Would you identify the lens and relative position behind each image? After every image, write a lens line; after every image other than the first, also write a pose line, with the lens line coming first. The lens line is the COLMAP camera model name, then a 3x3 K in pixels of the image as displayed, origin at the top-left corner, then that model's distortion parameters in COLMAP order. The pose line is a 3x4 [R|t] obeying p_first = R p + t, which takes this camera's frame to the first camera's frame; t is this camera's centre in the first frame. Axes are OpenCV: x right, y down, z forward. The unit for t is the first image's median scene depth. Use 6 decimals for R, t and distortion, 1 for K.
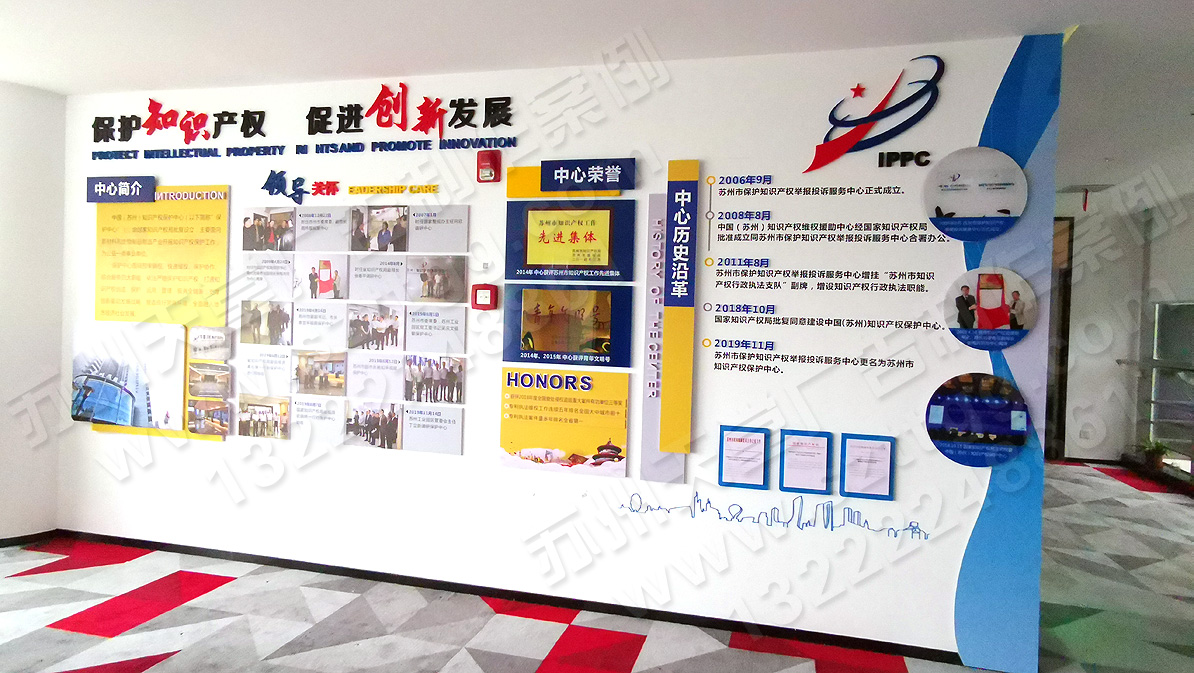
lens RADIAL K [[741.4, 0, 595.8], [0, 741.4, 332.5], [0, 0, 1]] dist [-0.027280, 0.054038]
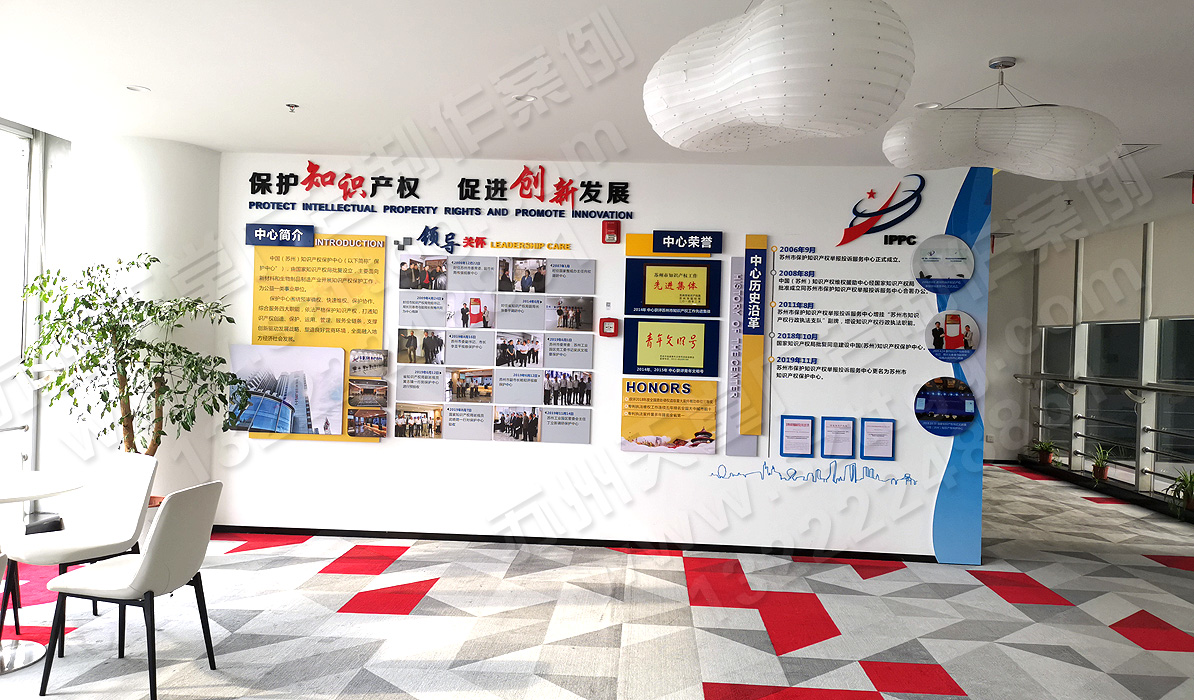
lens RADIAL K [[944.5, 0, 598.1], [0, 944.5, 357.4], [0, 0, 1]] dist [0.090418, -0.127091]
pose [[0.977302, -0.003518, 0.211820, -0.533221], [0.004685, 0.999976, -0.005007, 0.016372], [-0.211798, 0.005886, 0.977296, -0.696970]]
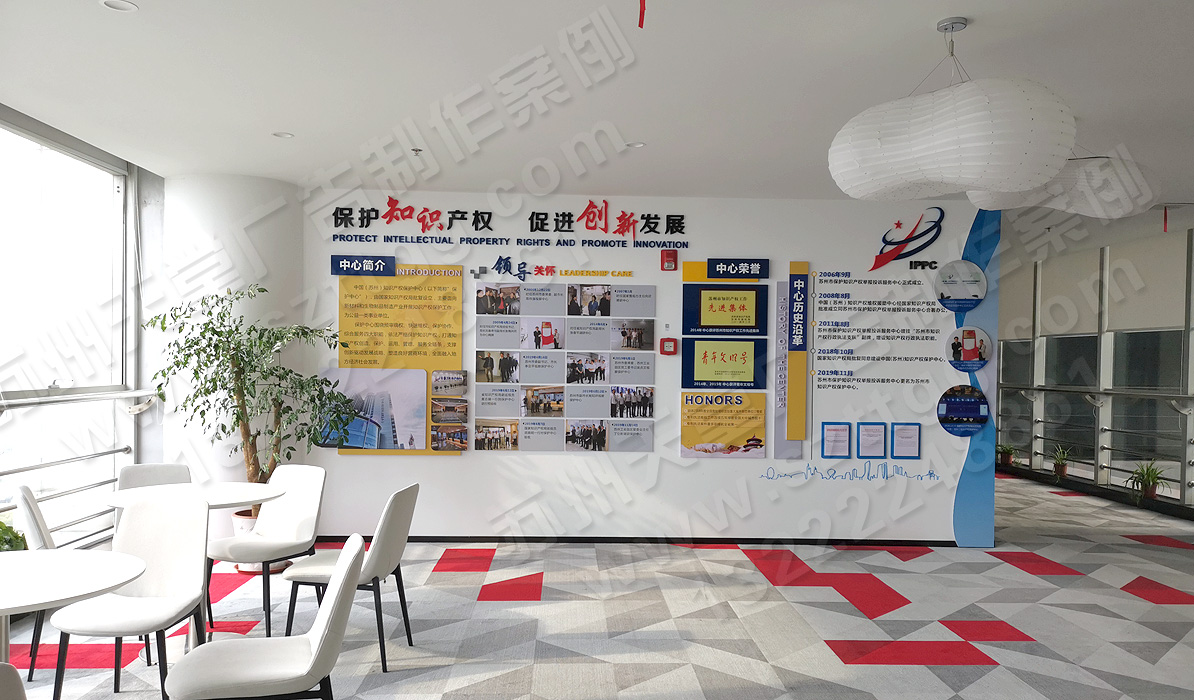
lens RADIAL K [[950.8, 0, 596.7], [0, 950.8, 400.6], [0, 0, 1]] dist [0.091256, -0.131746]
pose [[0.953481, -0.028402, 0.300112, -0.869069], [0.023931, 0.999541, 0.018564, 0.023176], [-0.300502, -0.010519, 0.953723, -0.811425]]
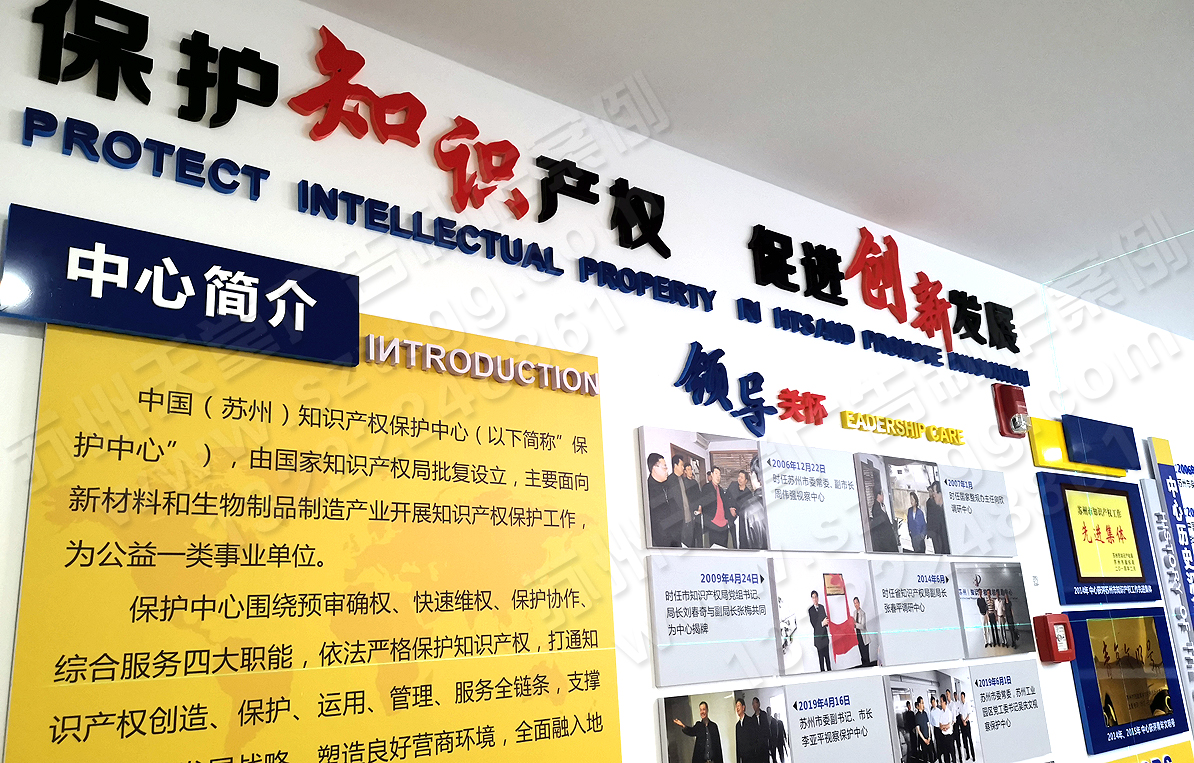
lens RADIAL K [[927.6, 0, 601.2], [0, 927.6, 413.7], [0, 0, 1]] dist [0.074268, -0.089859]
pose [[0.590017, 0.130819, 0.796722, -0.920751], [0.096719, 0.968228, -0.230606, -0.079849], [-0.801577, 0.213120, 0.558619, 0.831113]]
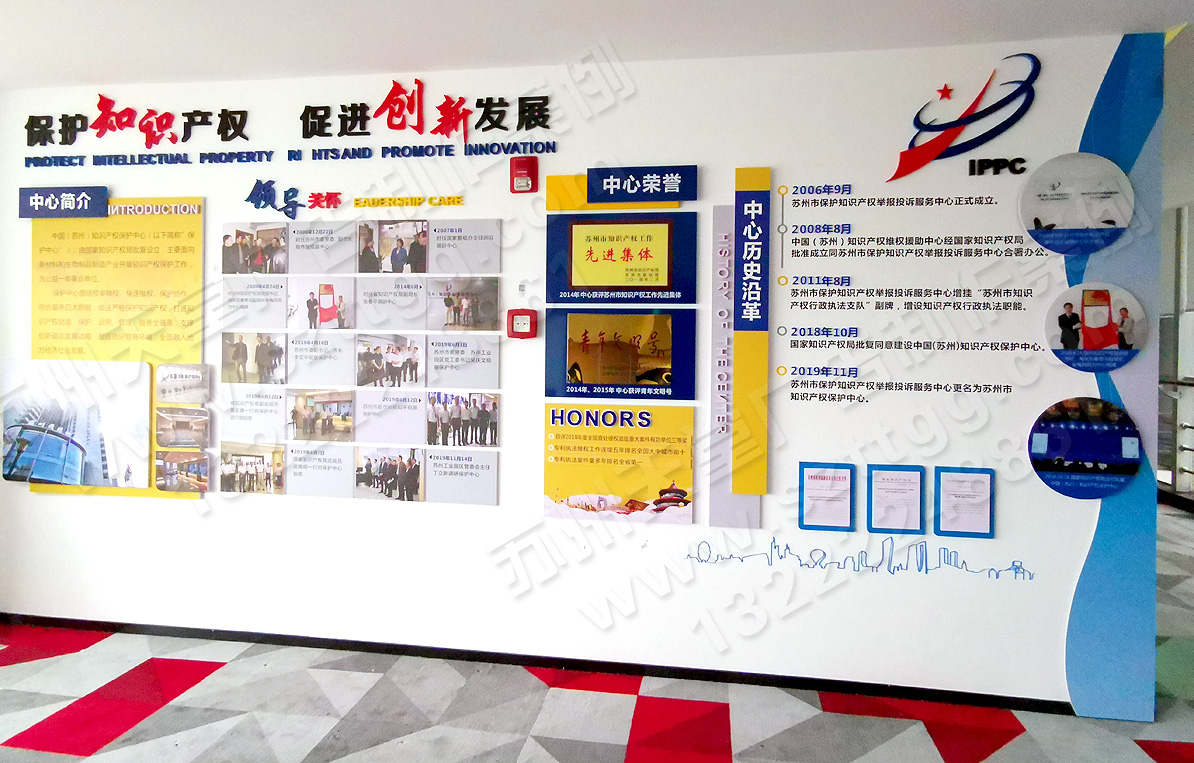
lens RADIAL K [[740.9, 0, 598.5], [0, 740.9, 347.5], [0, 0, 1]] dist [-0.025950, 0.049310]
pose [[0.994032, -0.020635, 0.107122, -0.152742], [0.021636, 0.999732, -0.008194, -0.010540], [-0.106924, 0.010462, 0.994212, 0.118990]]
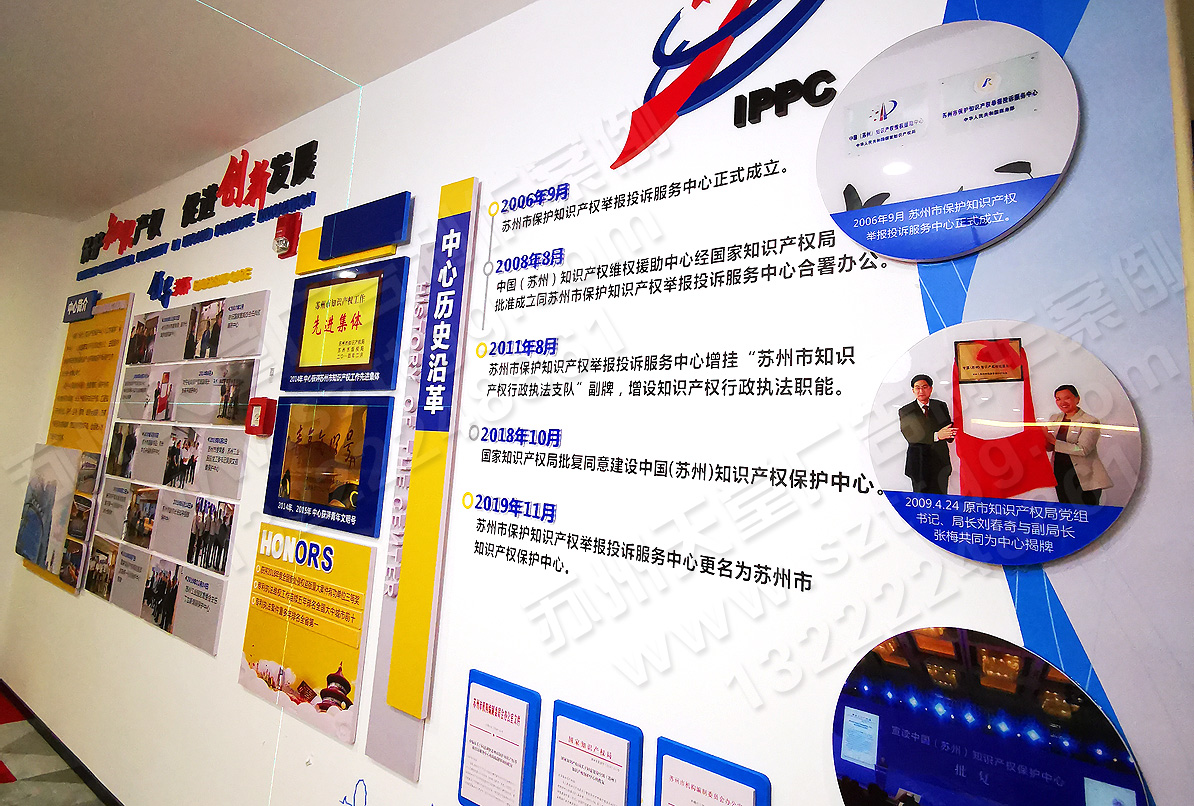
lens RADIAL K [[736.4, 0, 600.5], [0, 736.4, 334.9], [0, 0, 1]] dist [-0.024396, 0.041231]
pose [[0.908927, -0.039336, -0.415096, 0.420039], [-0.047073, 0.979494, -0.195895, -0.003043], [0.414290, 0.197594, 0.888437, 0.499879]]
